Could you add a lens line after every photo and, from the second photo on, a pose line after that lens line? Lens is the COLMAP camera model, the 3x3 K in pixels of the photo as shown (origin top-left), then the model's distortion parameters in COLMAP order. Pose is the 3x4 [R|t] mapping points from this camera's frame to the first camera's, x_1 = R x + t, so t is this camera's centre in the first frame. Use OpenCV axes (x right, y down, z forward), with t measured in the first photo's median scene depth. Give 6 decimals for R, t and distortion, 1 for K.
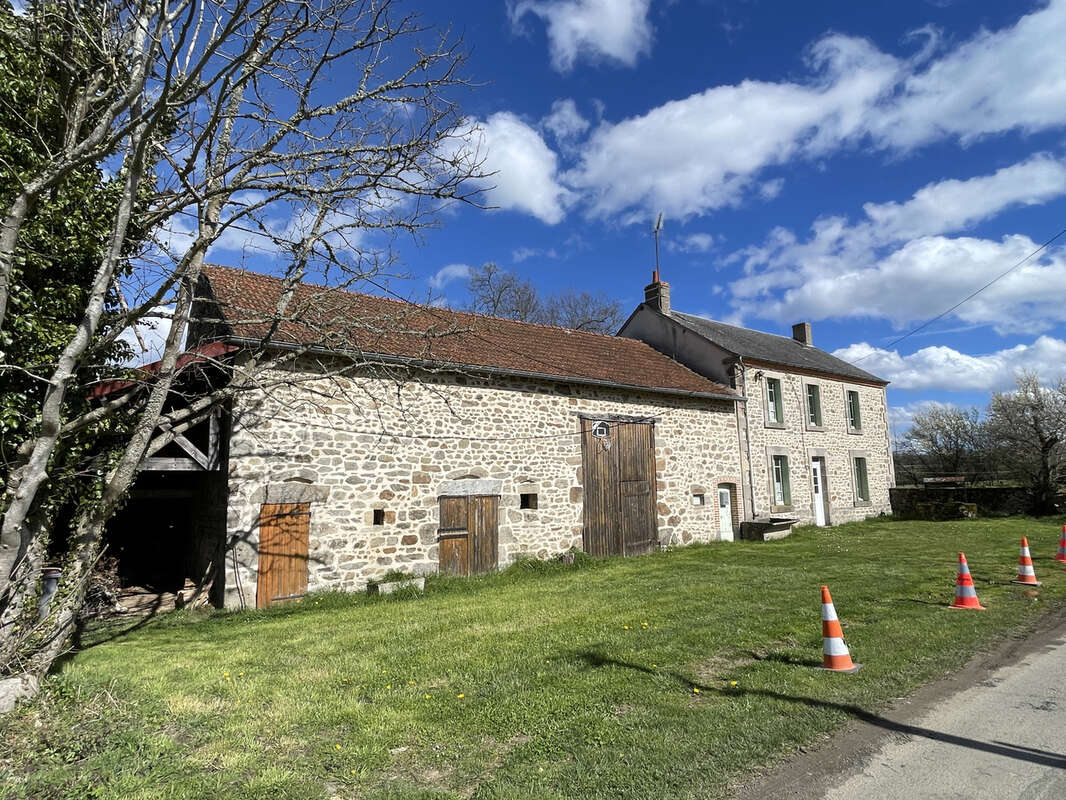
lens RADIAL K [[587.3, 0, 528.2], [0, 587.3, 408.2], [0, 0, 1]] dist [0.003070, 0.000359]
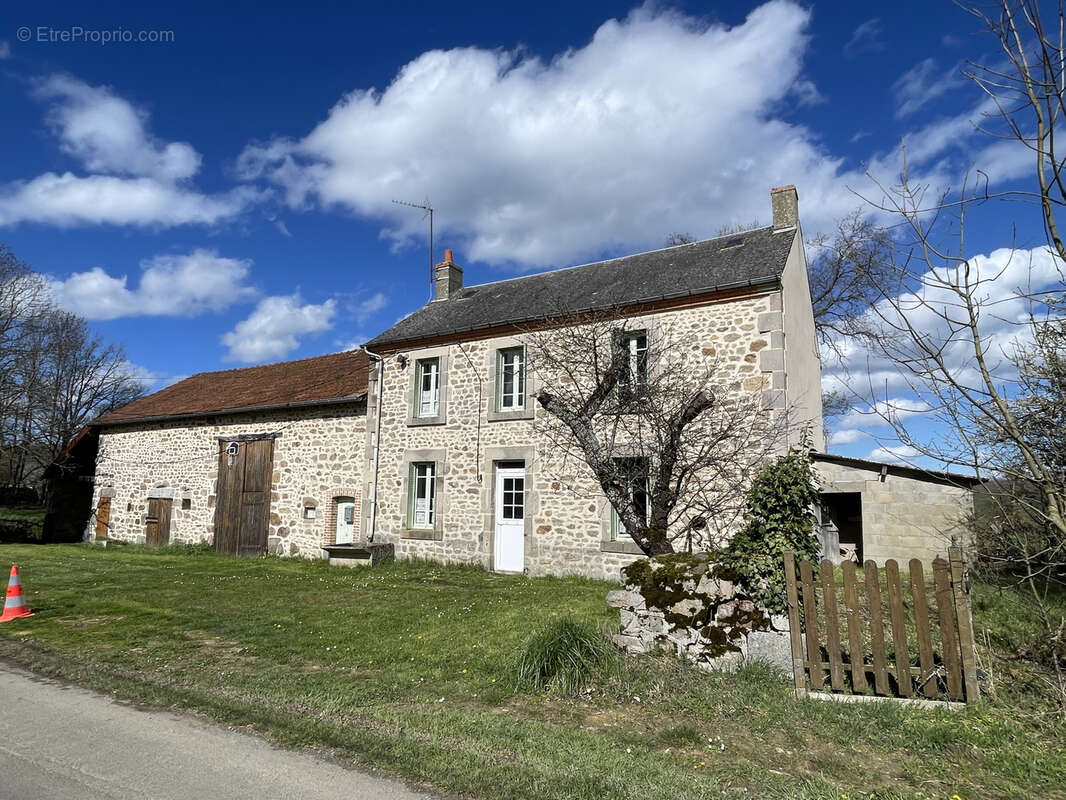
lens RADIAL K [[606.4, 0, 517.3], [0, 606.4, 403.1], [0, 0, 1]] dist [0.042343, -0.088252]
pose [[0.390586, -0.111864, -0.913745, 1.577668], [0.102391, 0.991710, -0.077642, 0.104763], [0.914855, -0.063233, 0.398802, 1.080011]]
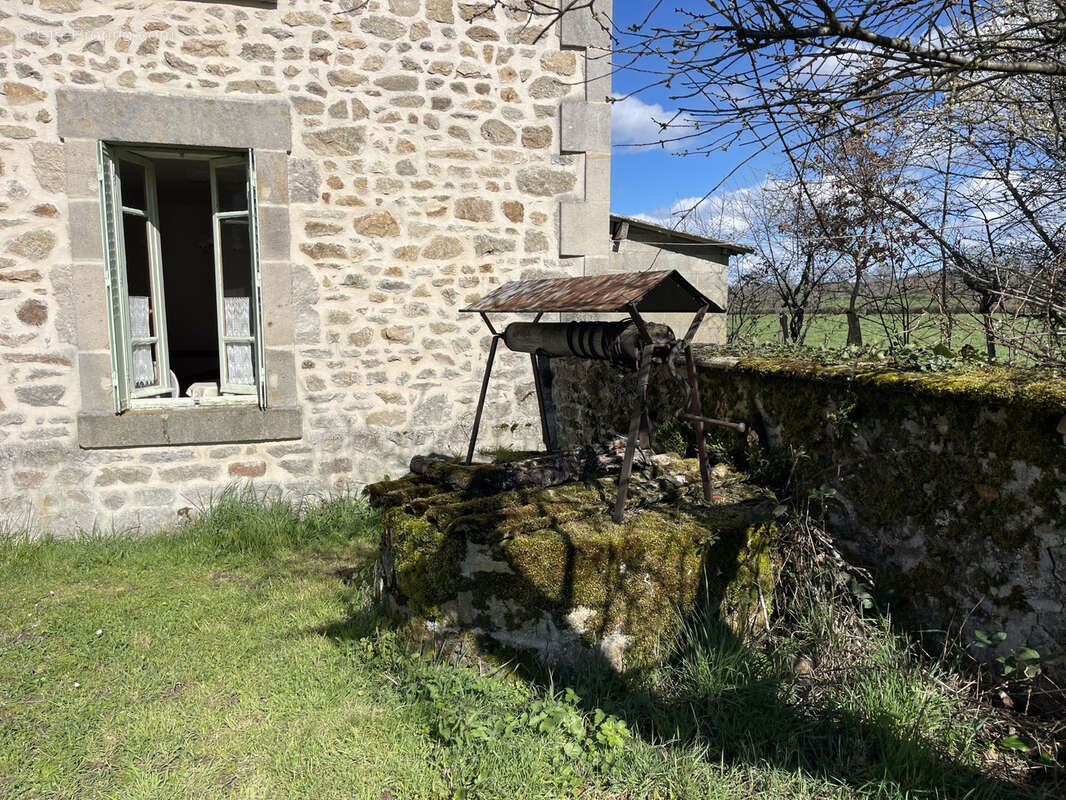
lens RADIAL K [[801.5, 0, 540.4], [0, 801.5, 402.6], [0, 0, 1]] dist [0.076926, -0.096714]
pose [[0.950657, 0.057495, -0.304871, 1.128112], [0.024236, 0.965913, 0.257732, 0.149779], [0.309297, -0.252403, 0.916858, 1.252864]]
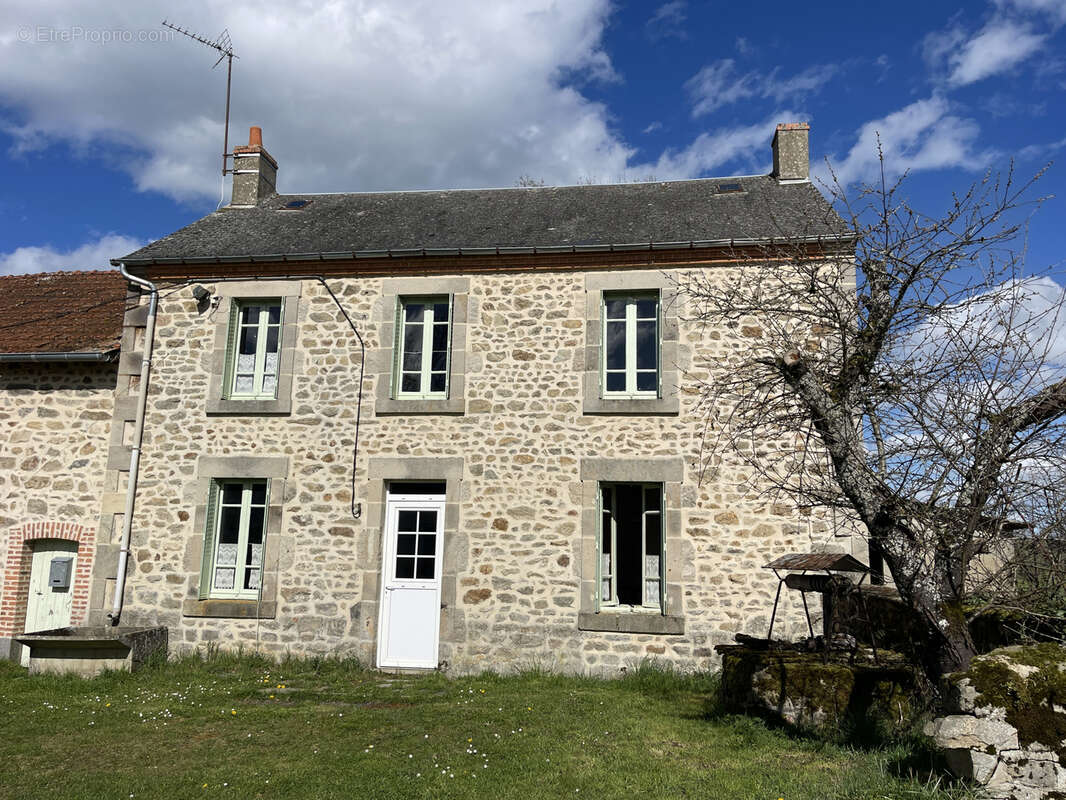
lens RADIAL K [[791.6, 0, 537.8], [0, 791.6, 402.0], [0, 0, 1]] dist [0.076430, -0.090493]
pose [[0.725115, -0.083224, -0.683580, 1.298798], [0.056640, 0.996515, -0.061241, 0.097292], [0.686294, 0.005689, 0.727302, 0.978549]]
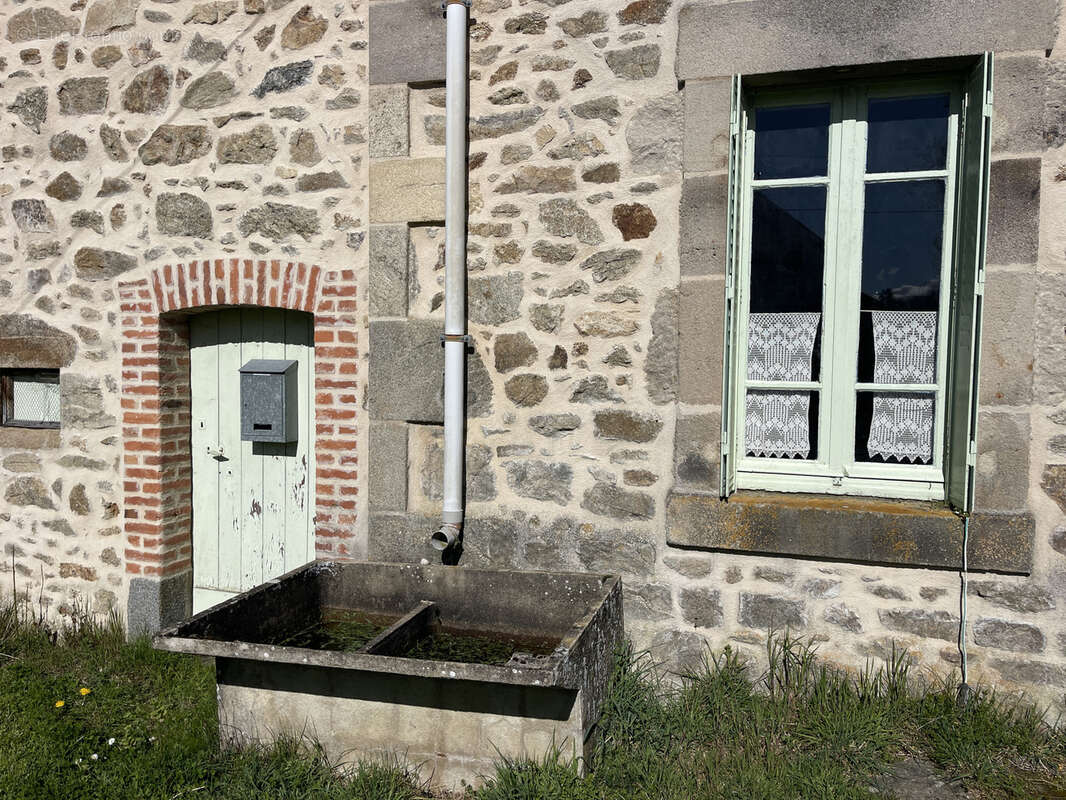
lens RADIAL K [[801.5, 0, 540.4], [0, 801.5, 402.6], [0, 0, 1]] dist [0.076926, -0.096714]
pose [[0.616287, 0.070863, -0.784327, 0.689249], [0.080046, 0.985149, 0.151903, 0.153513], [0.783443, -0.156397, 0.601462, 1.135737]]
